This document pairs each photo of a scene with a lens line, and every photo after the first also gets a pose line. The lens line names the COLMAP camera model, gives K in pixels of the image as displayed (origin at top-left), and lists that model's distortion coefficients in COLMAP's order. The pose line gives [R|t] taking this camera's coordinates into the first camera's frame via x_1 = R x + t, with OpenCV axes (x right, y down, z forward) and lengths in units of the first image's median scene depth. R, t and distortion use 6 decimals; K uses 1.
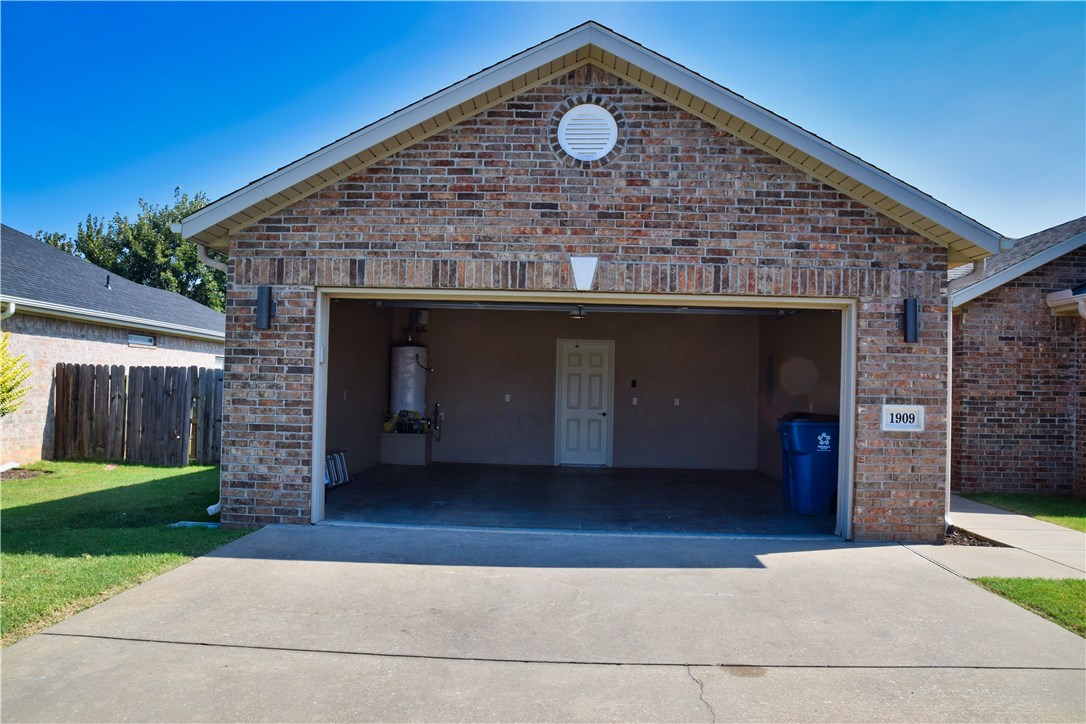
lens RADIAL K [[804.3, 0, 536.3], [0, 804.3, 370.1], [0, 0, 1]] dist [-0.143555, 0.111123]
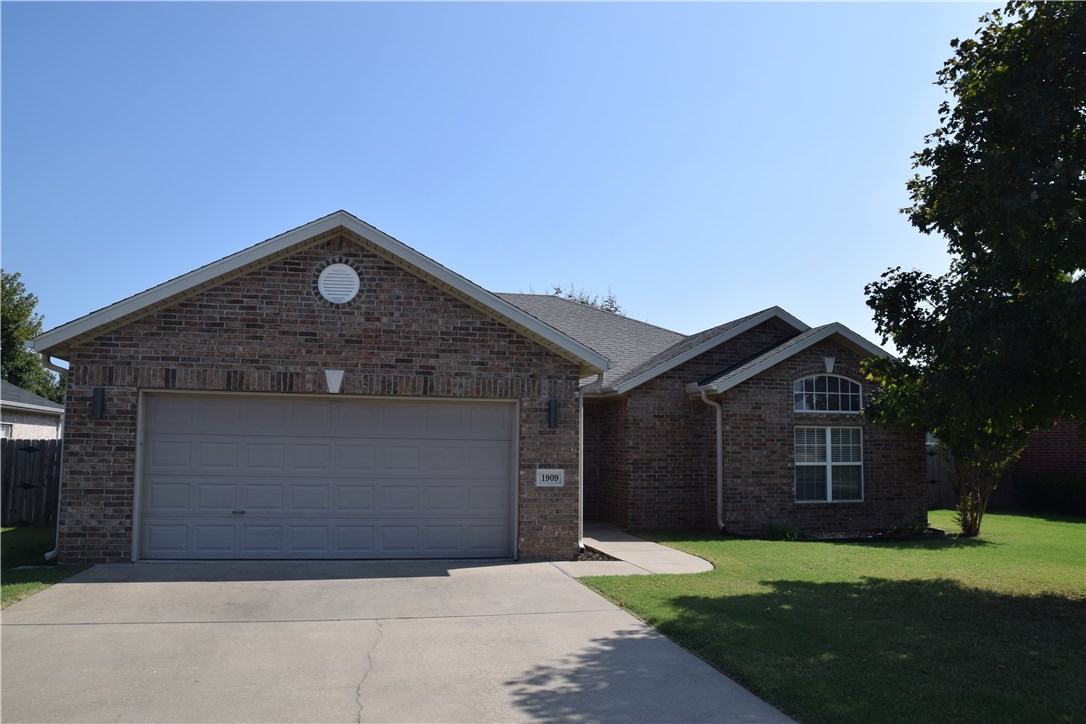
lens RADIAL K [[804.3, 0, 536.3], [0, 804.3, 370.1], [0, 0, 1]] dist [-0.143555, 0.111123]
pose [[0.964956, 0.012115, 0.262133, 0.033282], [0.006350, 0.997563, -0.069479, -0.037717], [-0.262336, 0.068708, 0.962527, -0.488062]]
